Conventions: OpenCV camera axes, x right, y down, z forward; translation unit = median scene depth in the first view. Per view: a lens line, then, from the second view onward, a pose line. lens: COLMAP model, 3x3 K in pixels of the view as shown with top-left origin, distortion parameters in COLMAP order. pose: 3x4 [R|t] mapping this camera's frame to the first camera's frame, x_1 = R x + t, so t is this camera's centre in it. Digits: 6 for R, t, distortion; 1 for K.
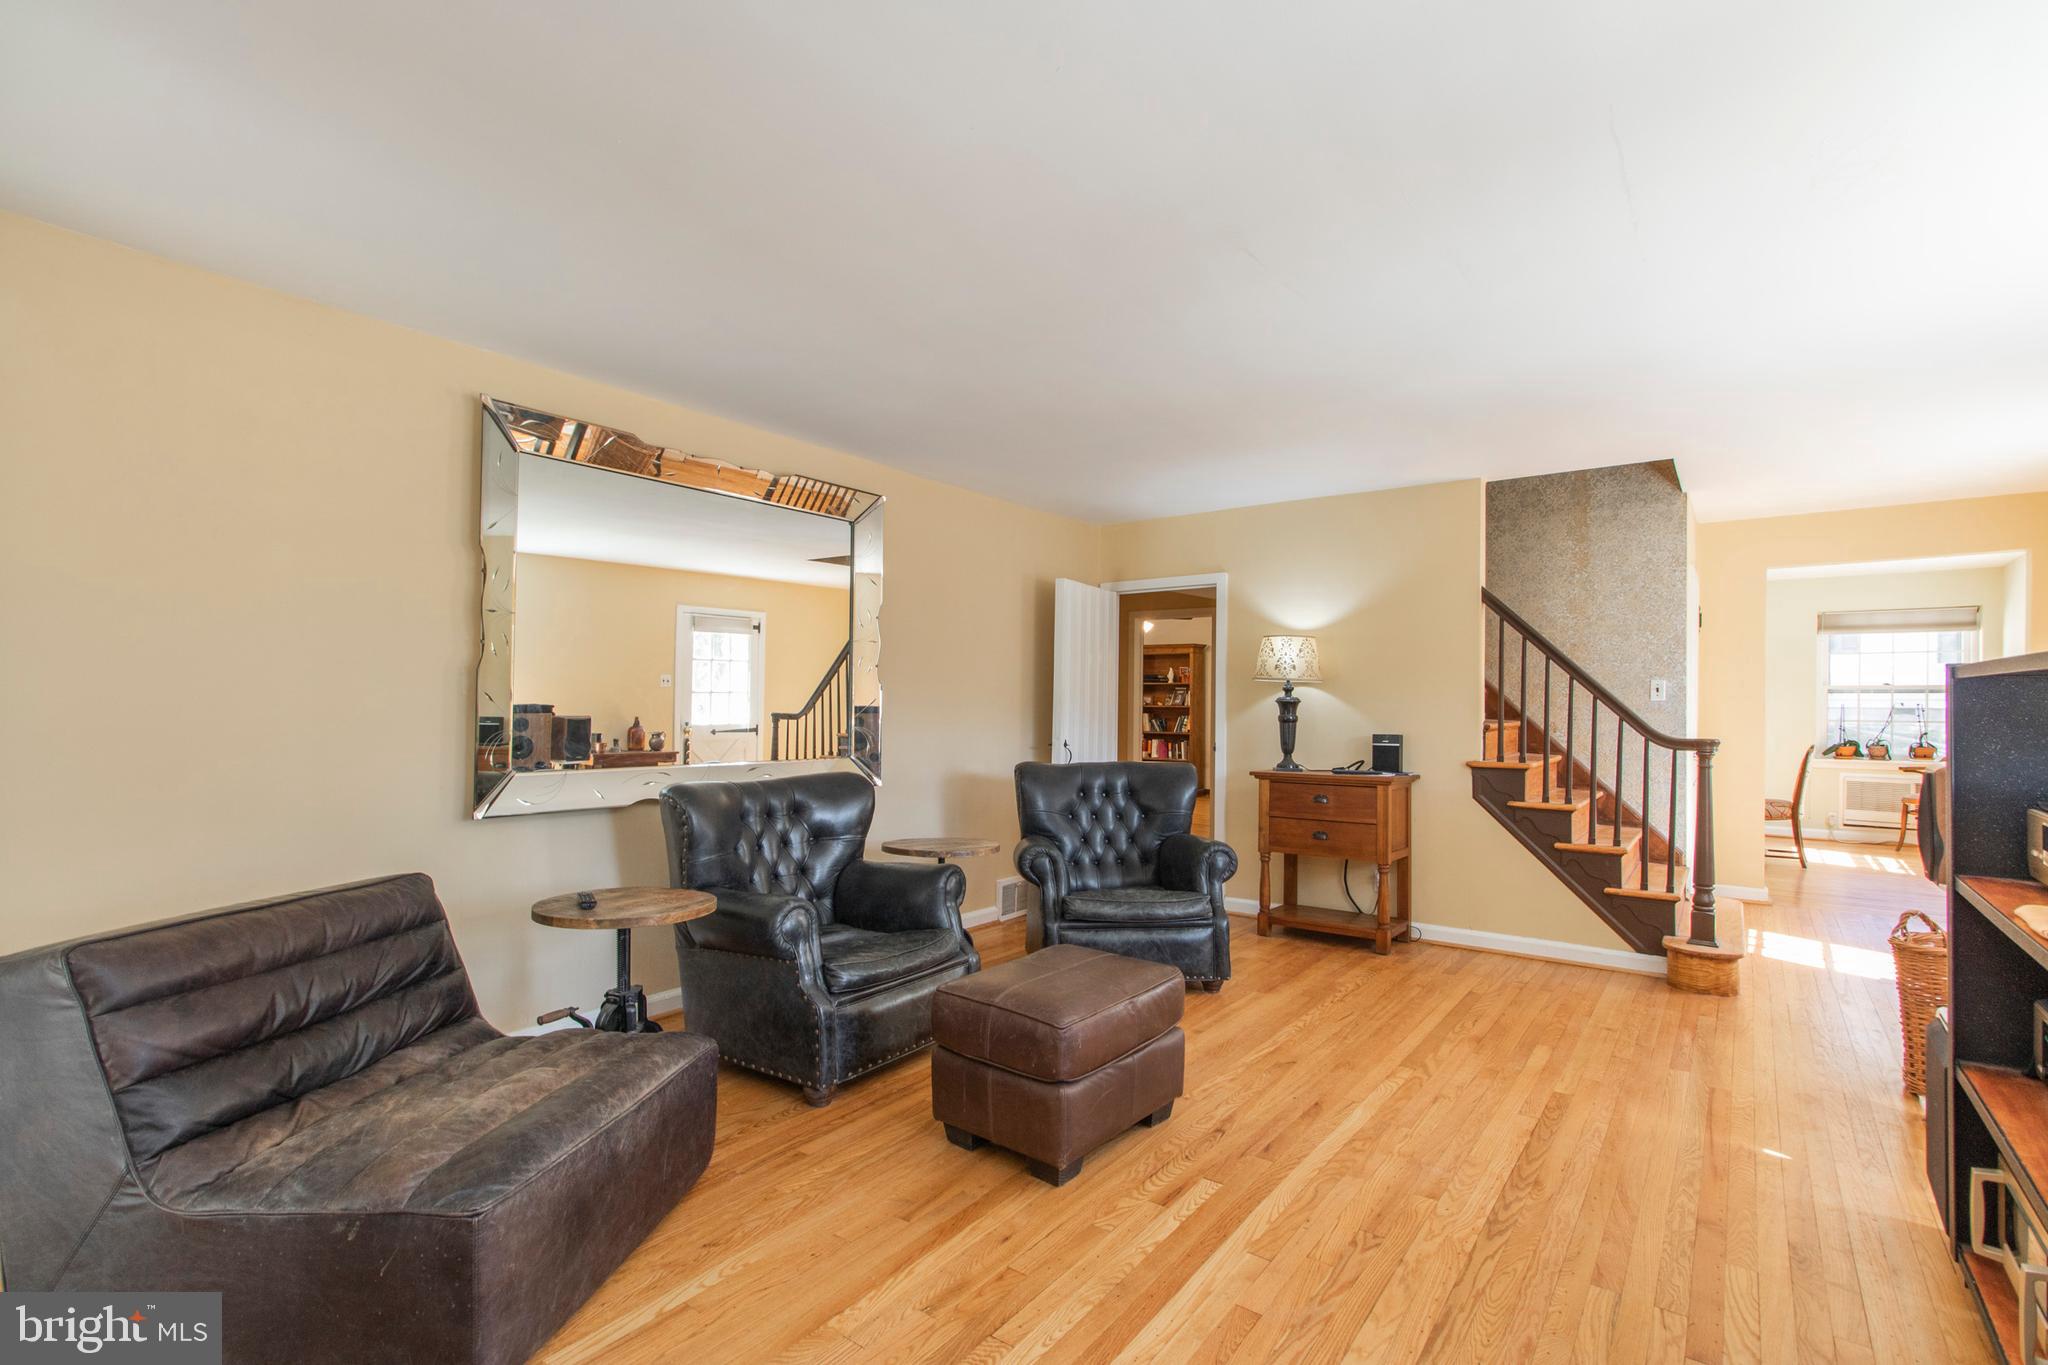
lens RADIAL K [[952.9, 0, 1013.9], [0, 952.9, 693.2], [0, 0, 1]] dist [-0.000212, 0.001073]
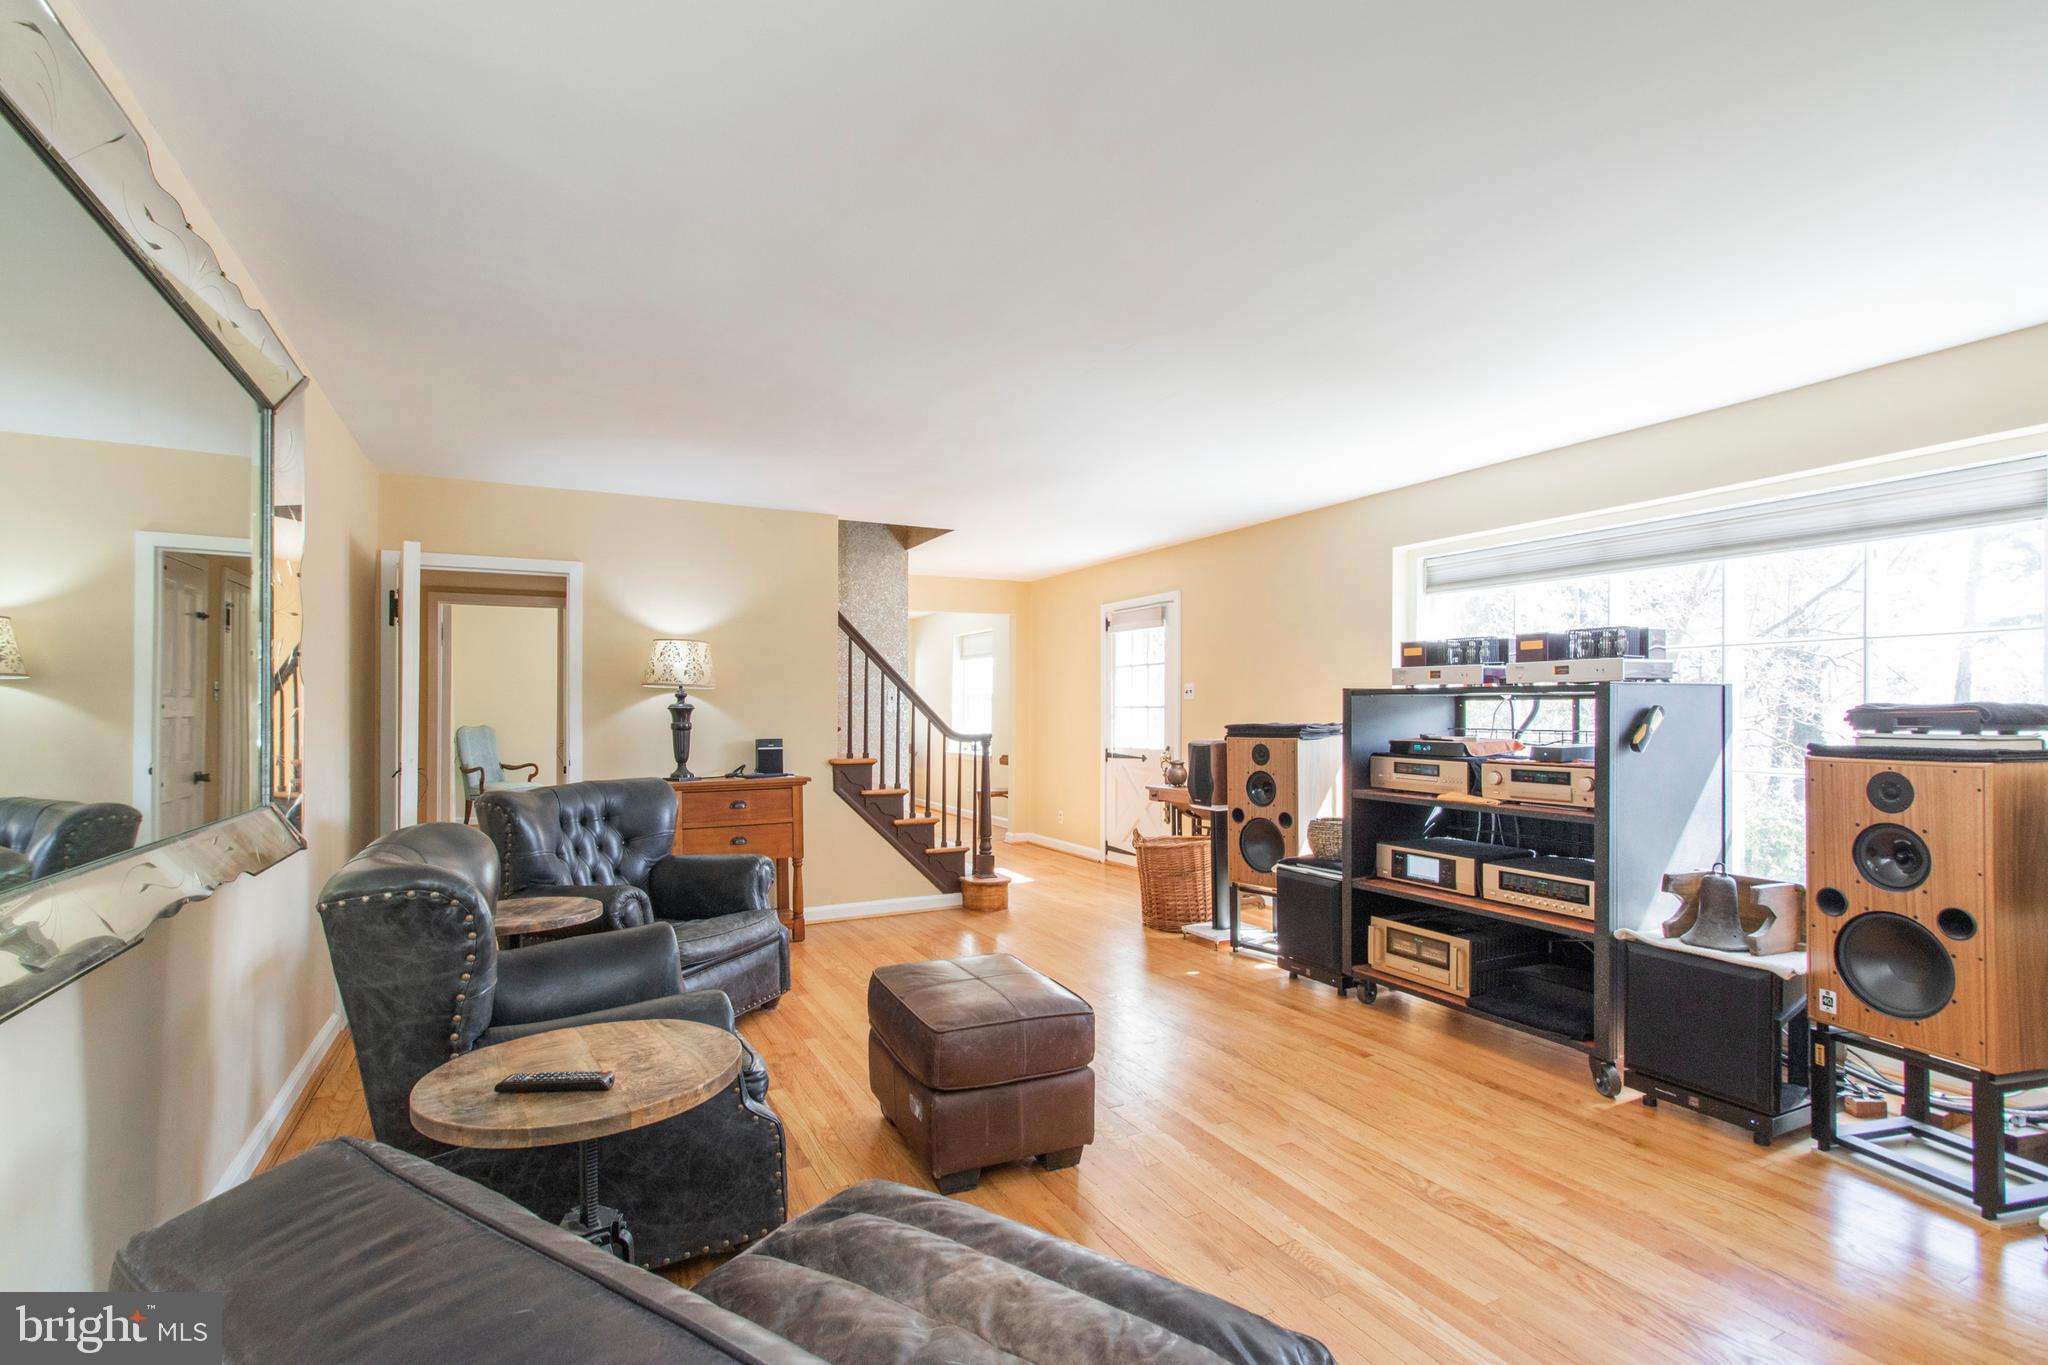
lens RADIAL K [[952.9, 0, 1013.9], [0, 952.9, 693.2], [0, 0, 1]] dist [-0.000212, 0.001073]
pose [[0.435689, 0.008813, 0.900054, -0.485460], [-0.003738, 0.999961, -0.007982, -0.000368], [-0.900090, 0.000113, 0.435705, 0.307587]]
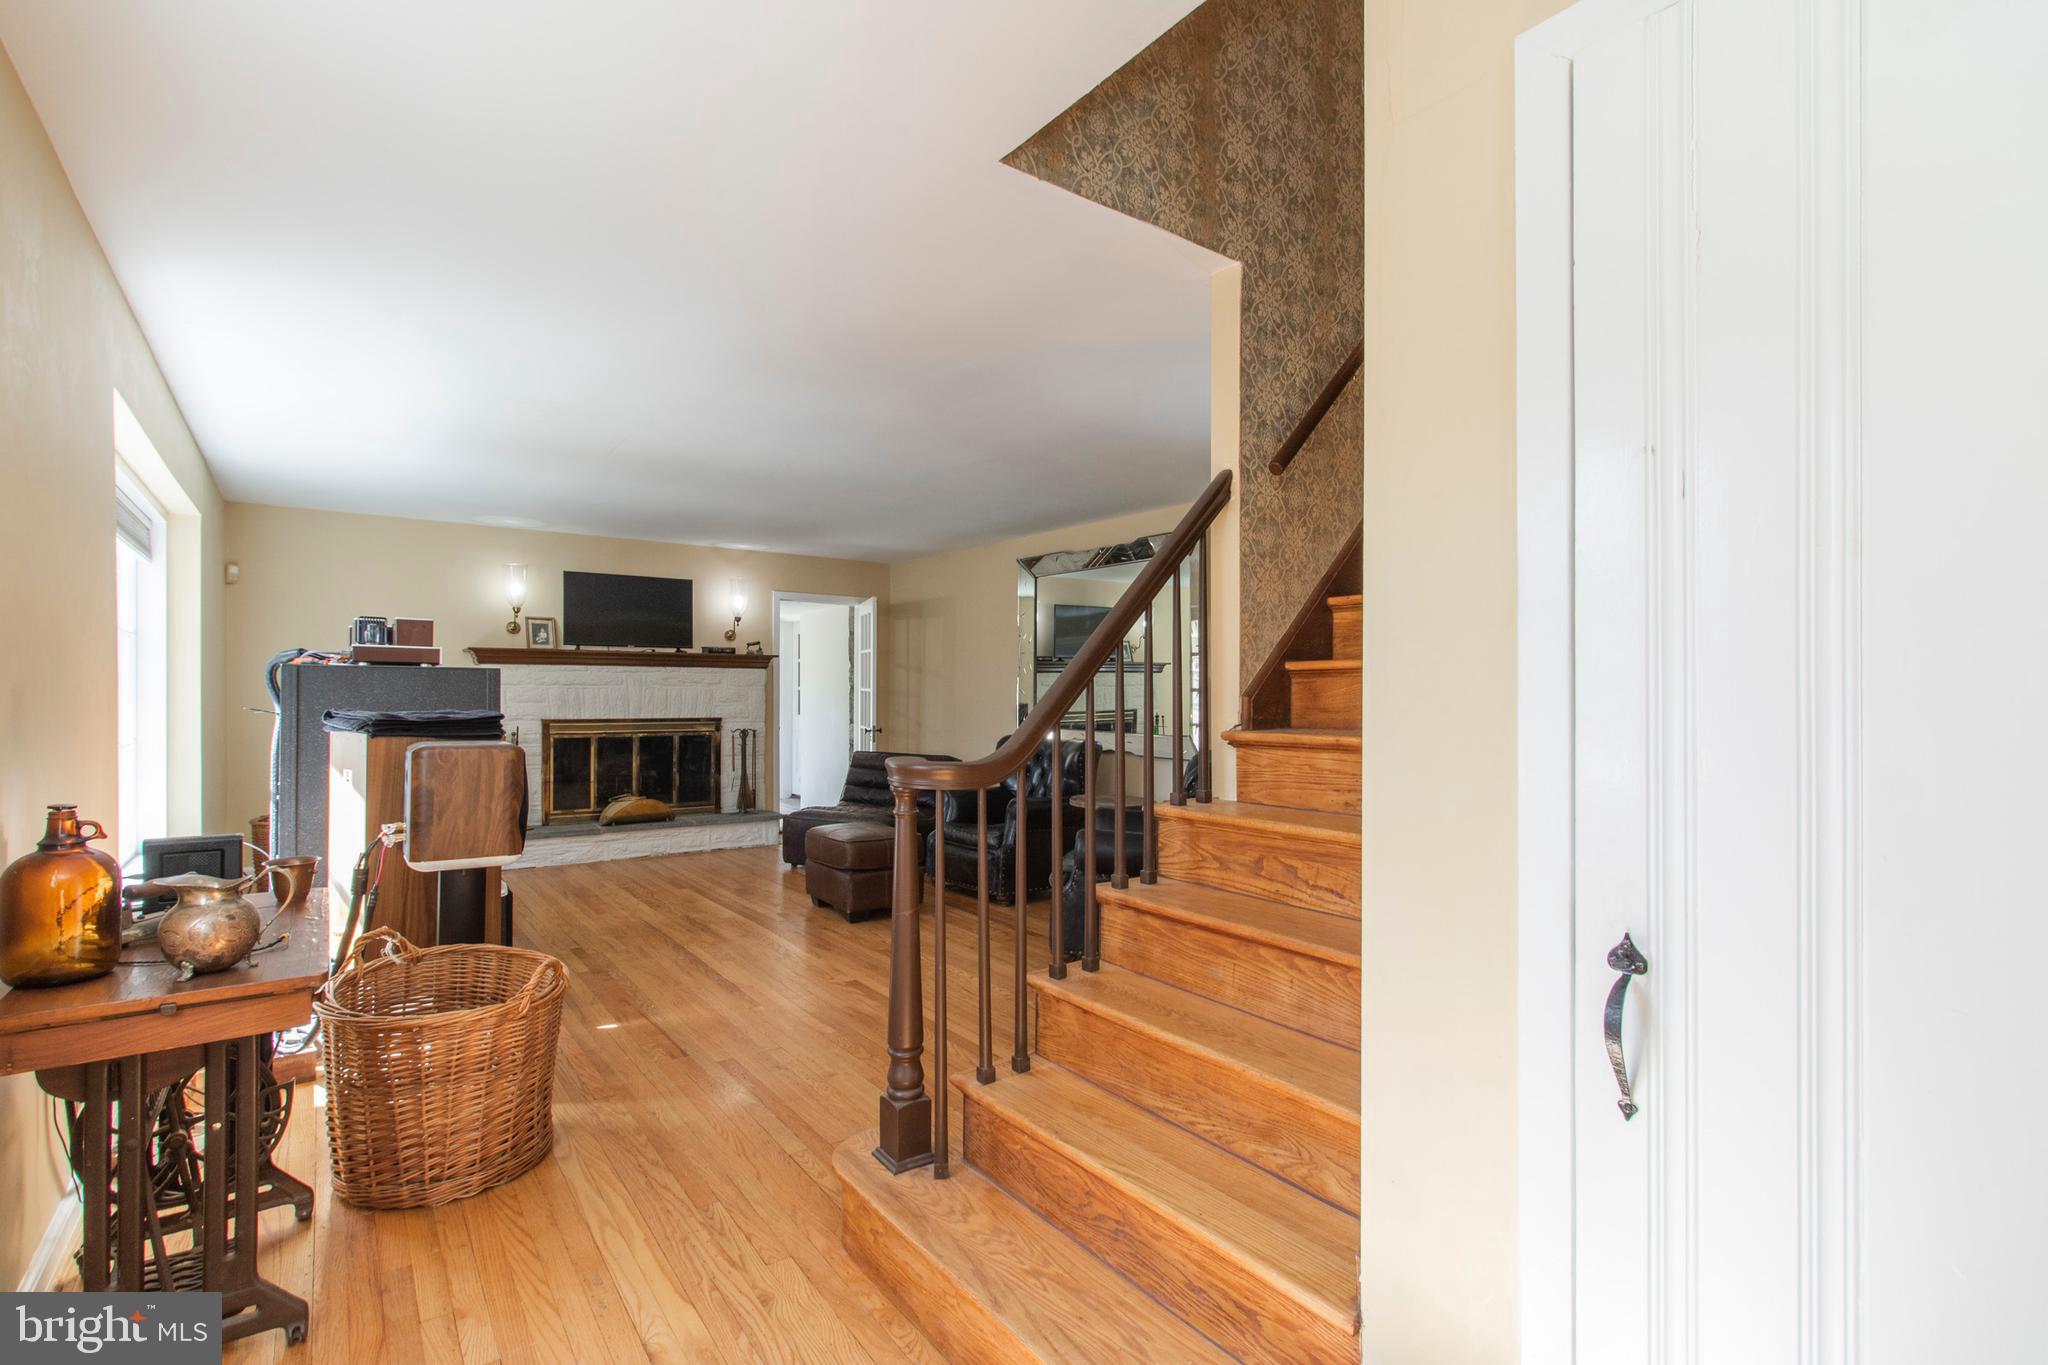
lens RADIAL K [[952.9, 0, 1013.9], [0, 952.9, 693.2], [0, 0, 1]] dist [-0.000212, 0.001073]
pose [[-0.282435, -0.017358, -0.959129, 1.080828], [-0.002445, 0.999846, -0.017375, 0.025445], [0.959283, -0.002563, -0.282434, 1.079987]]
